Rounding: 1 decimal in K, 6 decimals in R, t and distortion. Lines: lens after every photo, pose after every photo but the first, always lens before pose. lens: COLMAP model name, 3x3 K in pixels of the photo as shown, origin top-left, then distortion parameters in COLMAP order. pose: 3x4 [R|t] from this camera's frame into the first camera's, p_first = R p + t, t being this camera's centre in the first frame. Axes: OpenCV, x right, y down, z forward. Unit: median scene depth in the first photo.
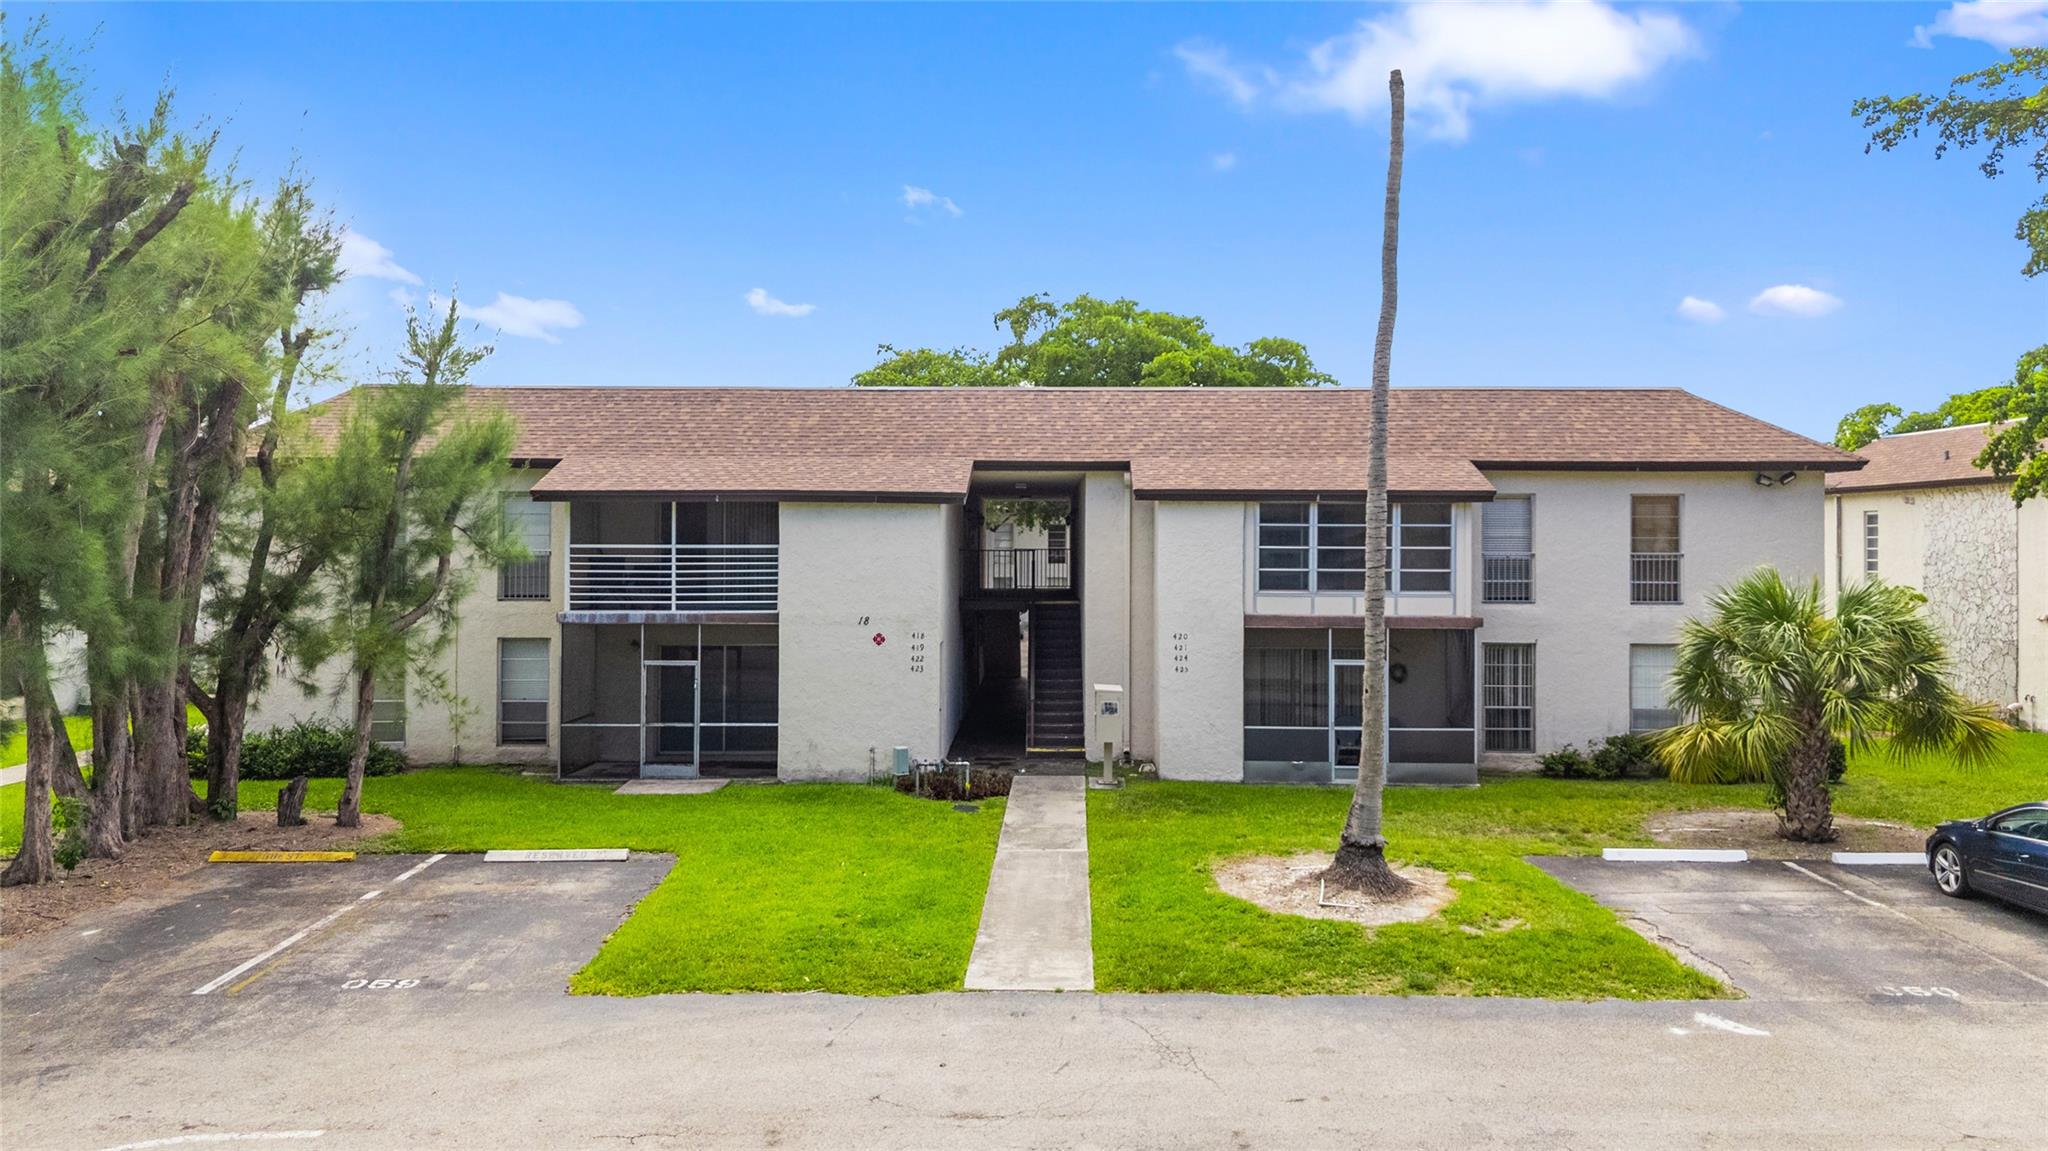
lens RADIAL K [[1471.1, 0, 1026.4], [0, 1471.1, 578.0], [0, 0, 1]] dist [-0.000646, -0.000094]
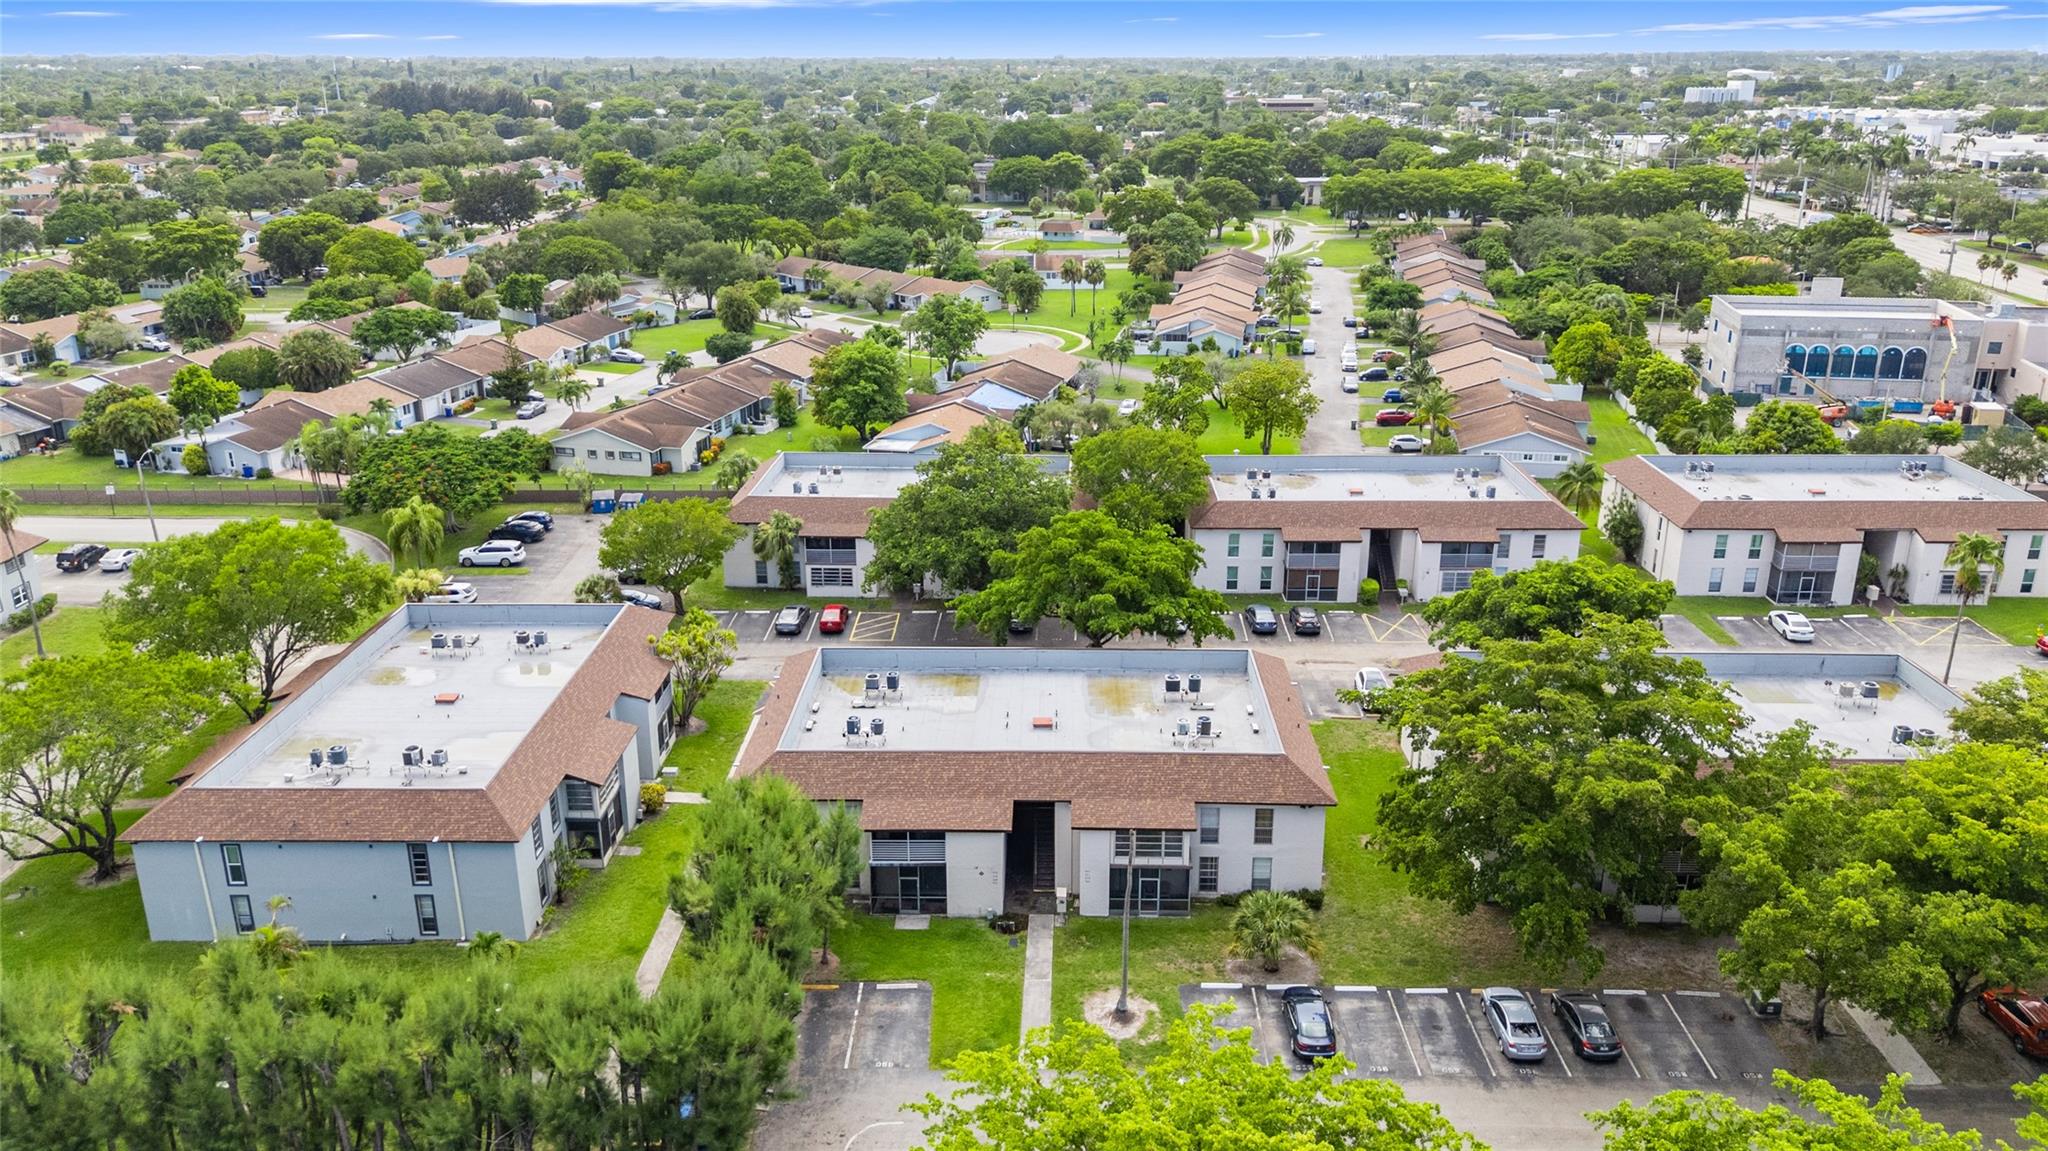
lens RADIAL K [[1471.1, 0, 1024.7], [0, 1471.1, 574.3], [0, 0, 1]] dist [-0.000646, -0.000094]
pose [[0.999926, -0.008179, -0.008957, 0.014151], [0.010701, 0.942487, 0.334072, -1.450233], [0.005710, -0.334143, 0.942505, -1.491947]]
